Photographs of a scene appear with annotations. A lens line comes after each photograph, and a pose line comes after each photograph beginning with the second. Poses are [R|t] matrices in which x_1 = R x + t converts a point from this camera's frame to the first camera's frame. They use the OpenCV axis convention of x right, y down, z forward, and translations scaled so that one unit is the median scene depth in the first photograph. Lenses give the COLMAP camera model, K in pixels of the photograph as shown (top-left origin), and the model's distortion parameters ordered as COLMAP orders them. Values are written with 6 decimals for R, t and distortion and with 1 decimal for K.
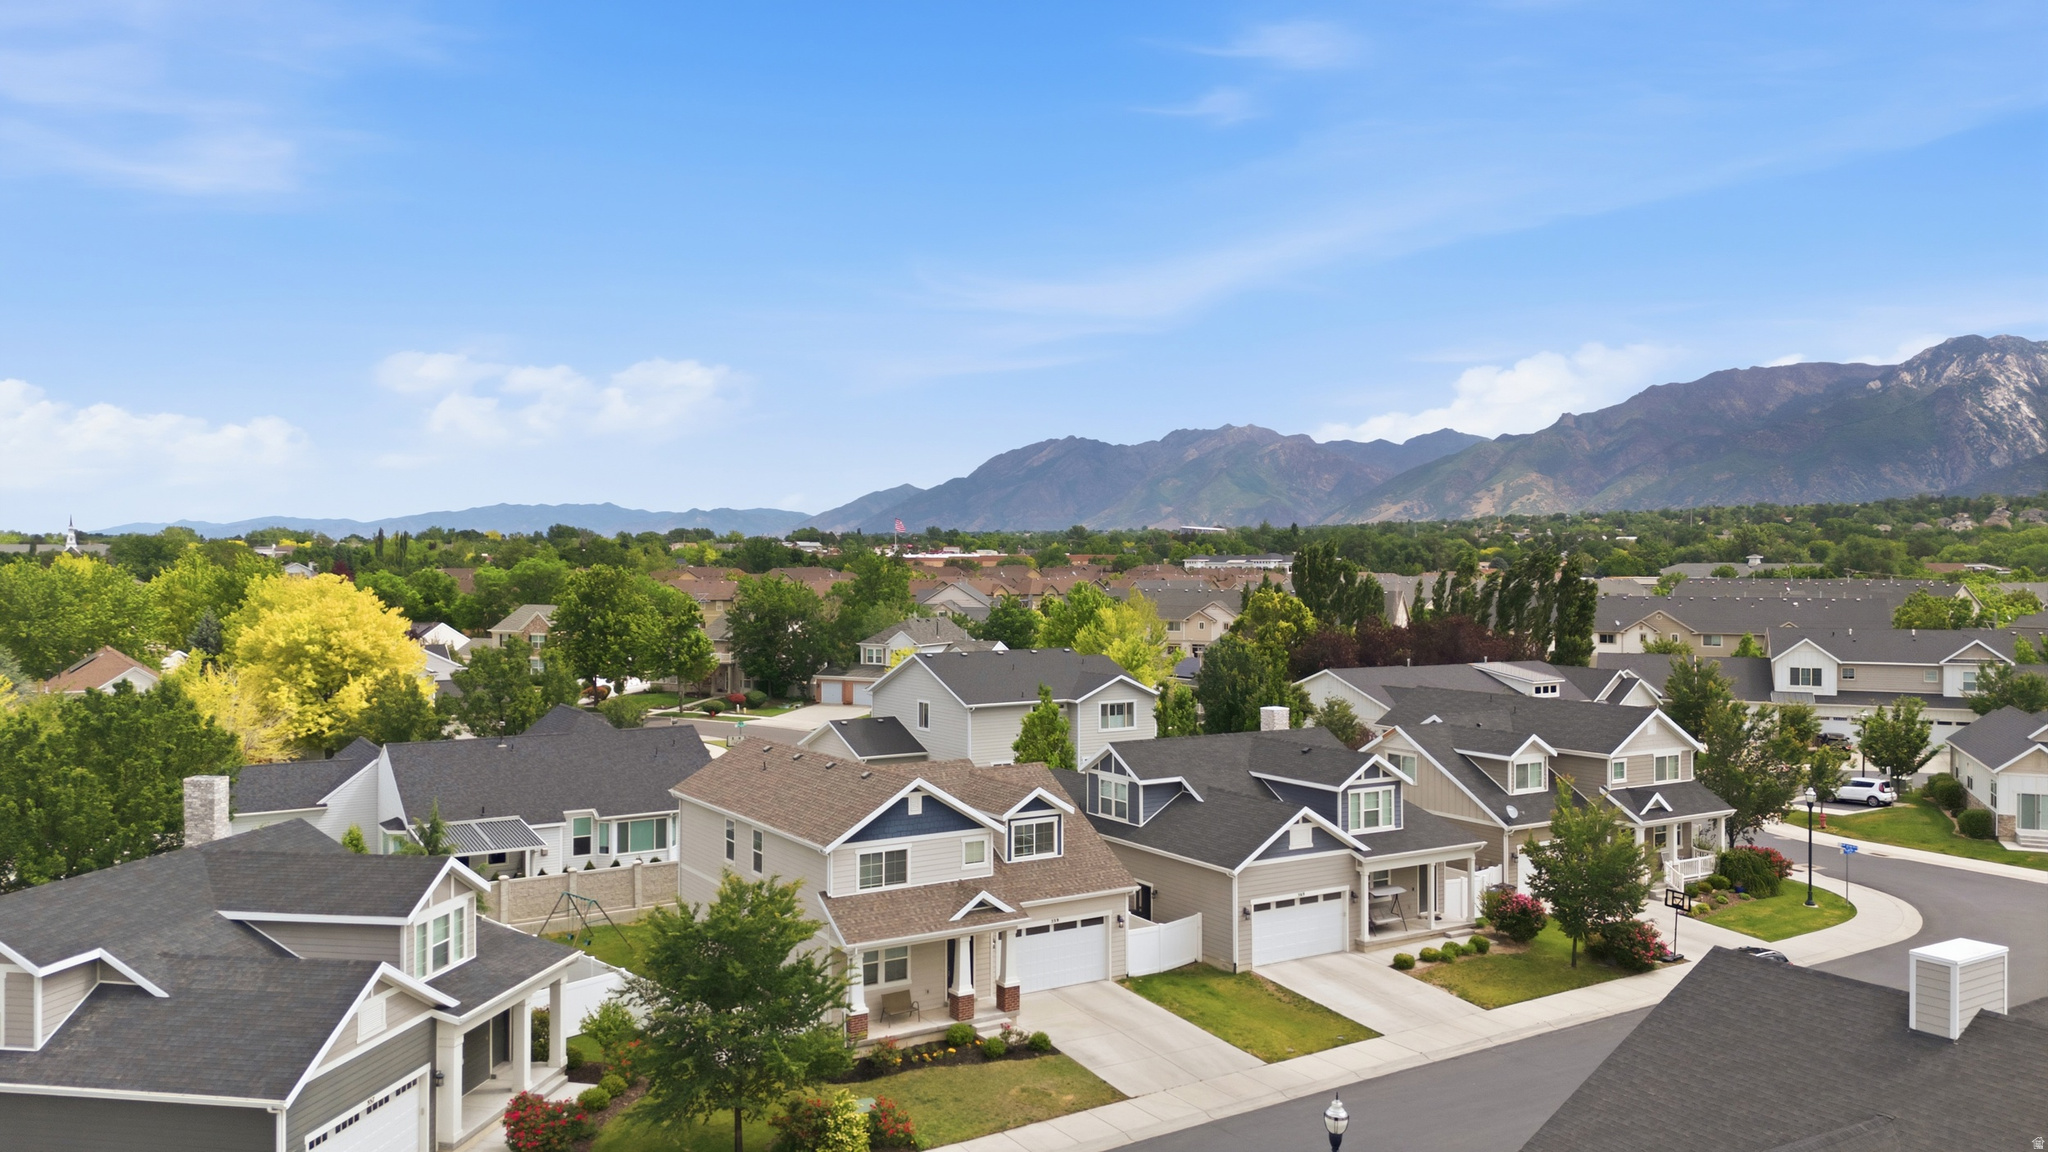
lens RADIAL K [[1492.2, 0, 1024.0], [0, 1492.2, 576.0], [0, 0, 1]] dist [0.095653, -0.099203]
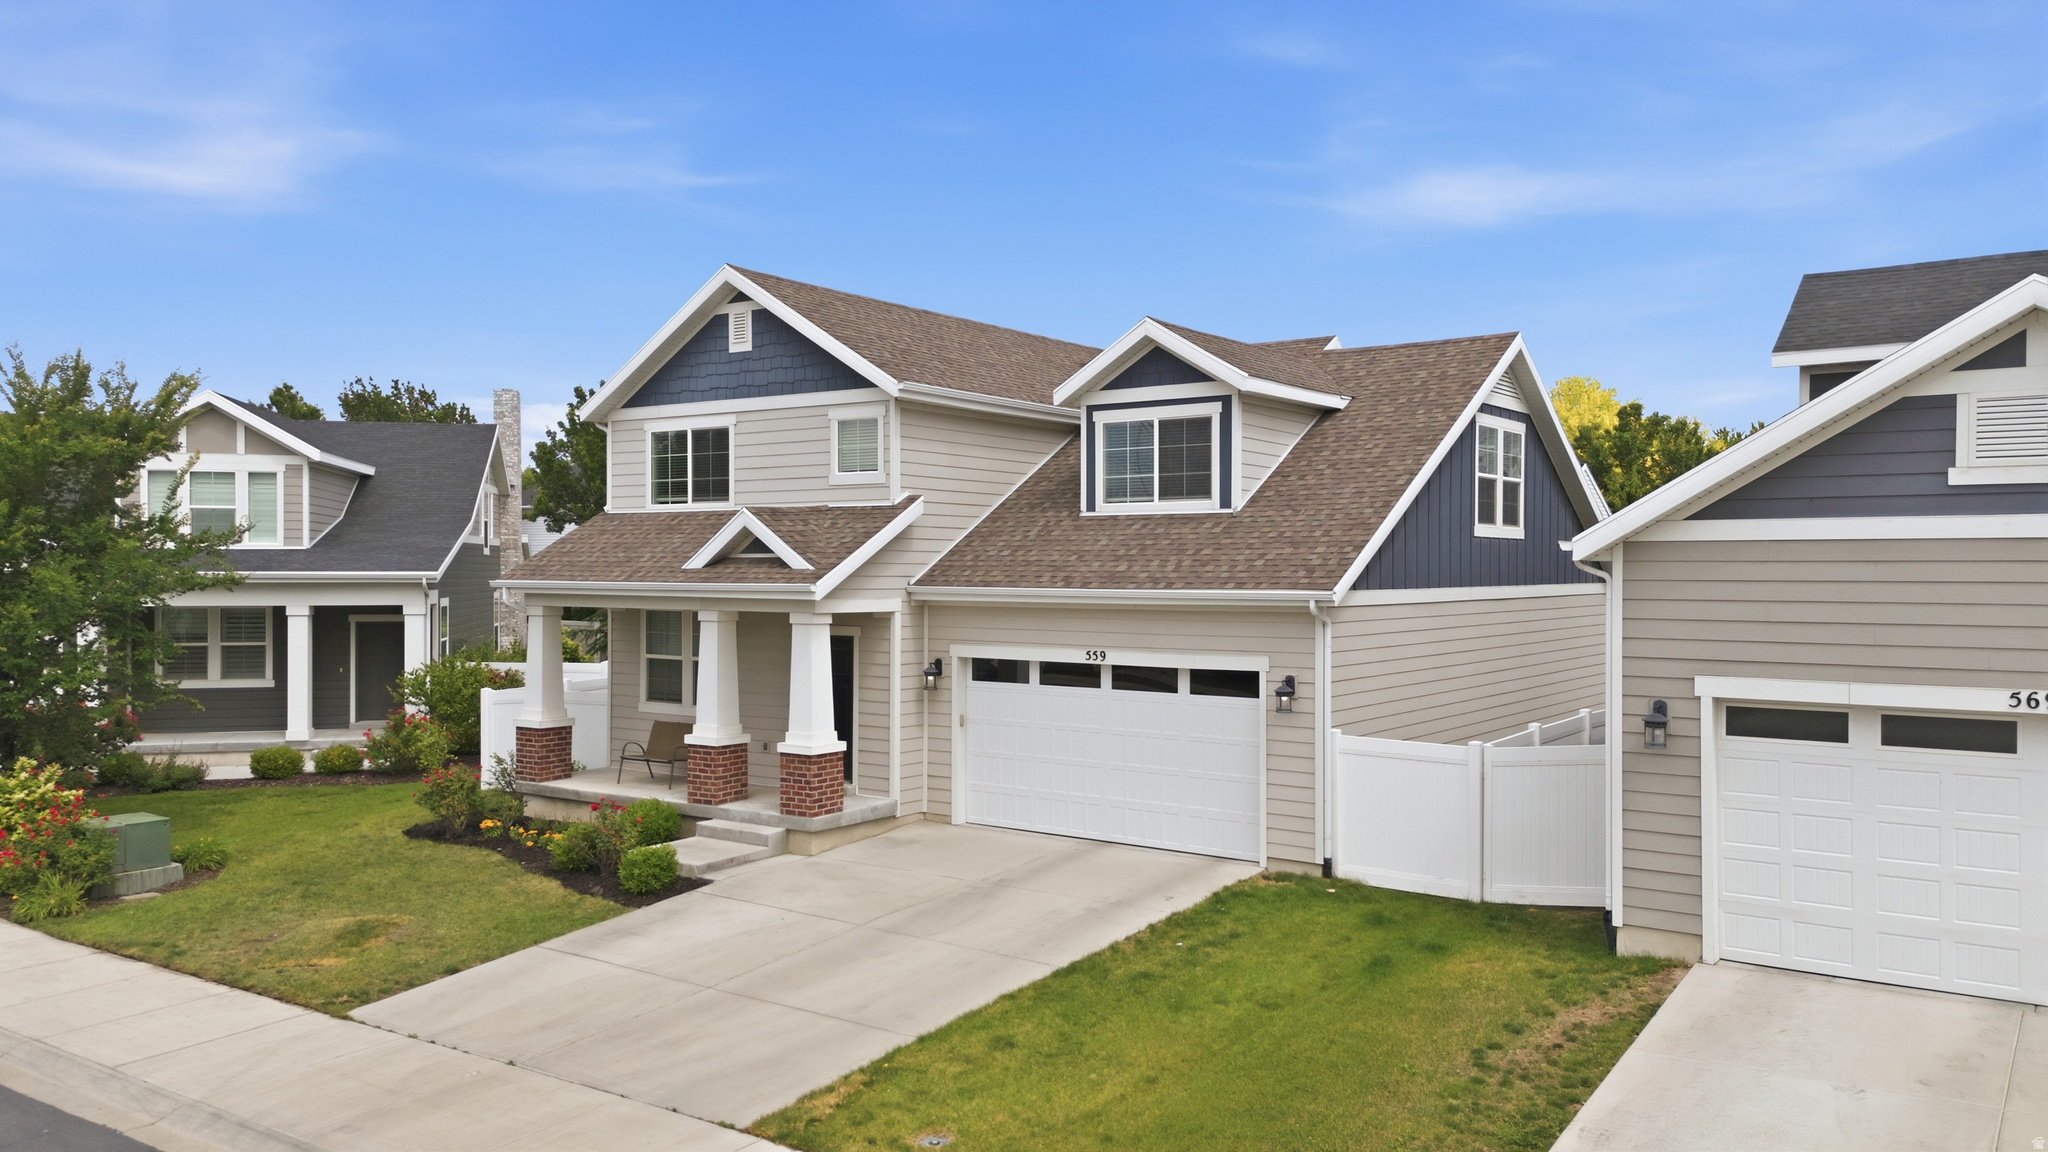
lens RADIAL K [[1492.2, 0, 1024.0], [0, 1492.2, 576.0], [0, 0, 1]] dist [0.095653, -0.099203]
pose [[0.370945, 0.003610, -0.928648, 0.381203], [-0.010501, 0.999945, -0.000308, 0.226110], [0.928596, 0.009866, 0.370962, 0.910987]]
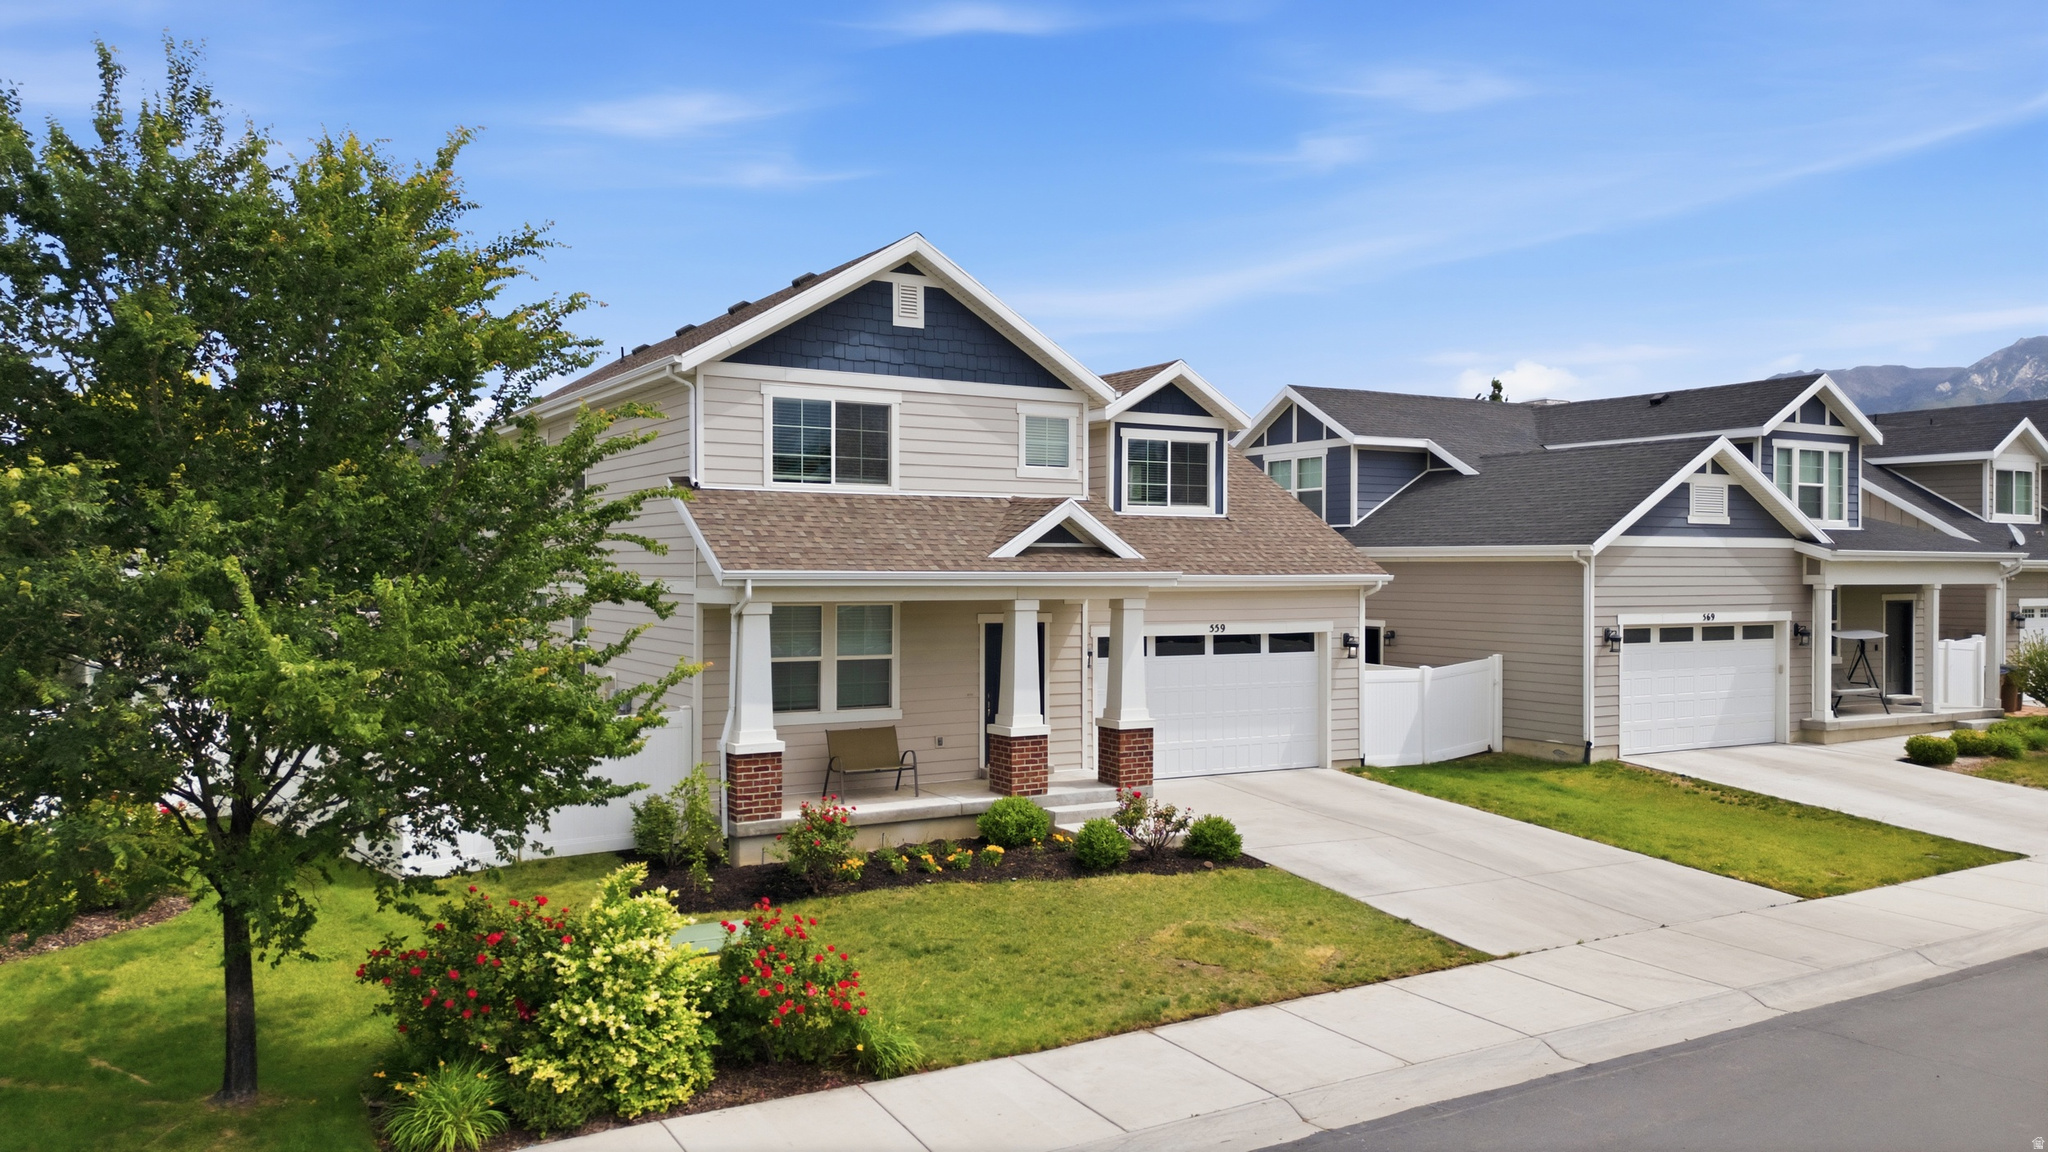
lens RADIAL K [[1492.2, 0, 1024.0], [0, 1492.2, 576.0], [0, 0, 1]] dist [0.095653, -0.099203]
pose [[0.999435, 0.000929, -0.033606, -0.025638], [-0.001059, 0.999992, -0.003855, 0.231447], [0.033602, 0.003889, 0.999428, 0.574581]]
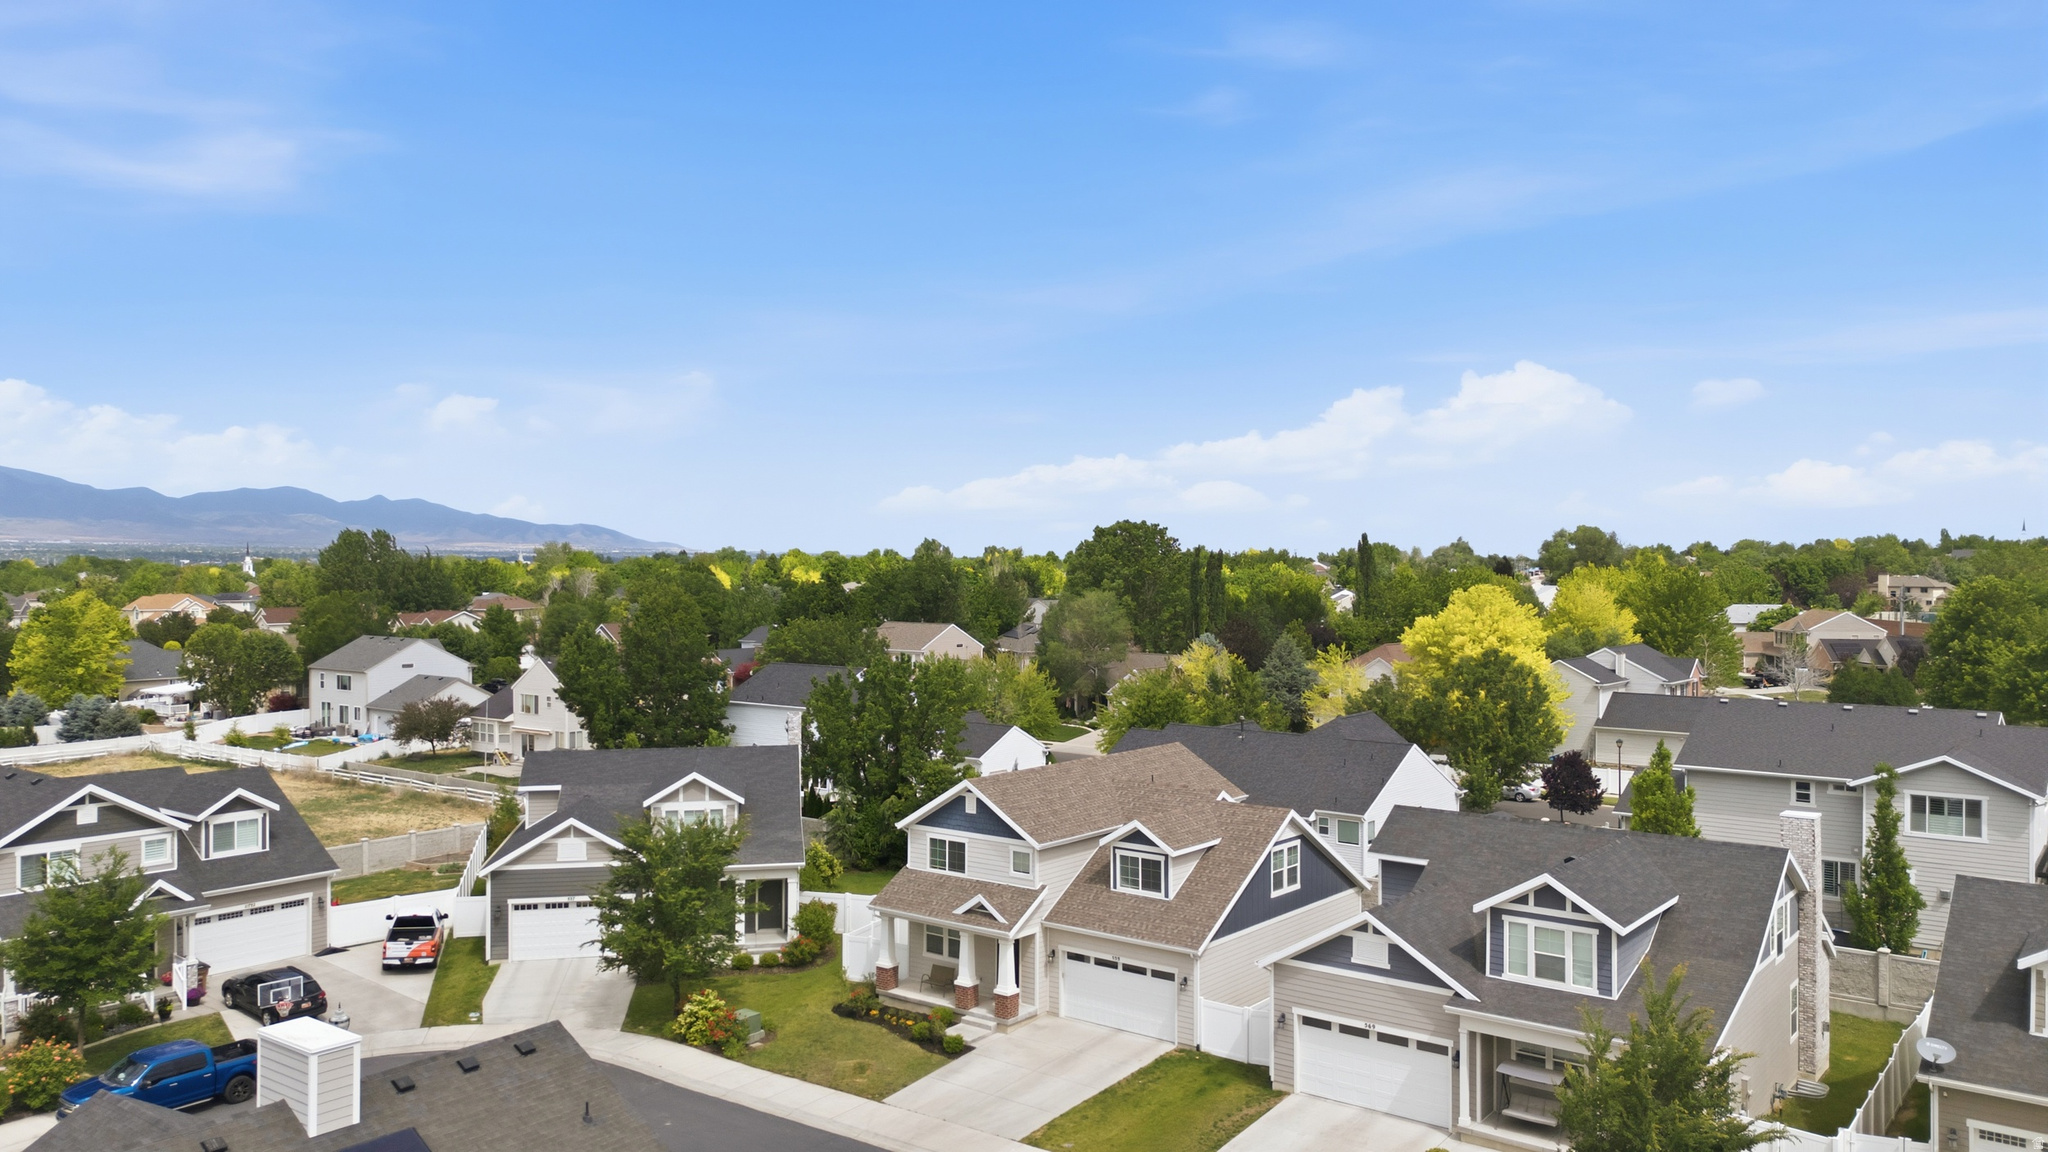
lens RADIAL K [[1492.2, 0, 1024.0], [0, 1492.2, 576.0], [0, 0, 1]] dist [0.095653, -0.099203]
pose [[0.339659, 0.006541, -0.940526, 0.973281], [-0.011175, 0.999933, 0.002918, -0.019143], [0.940482, 0.009520, 0.339710, 0.660964]]
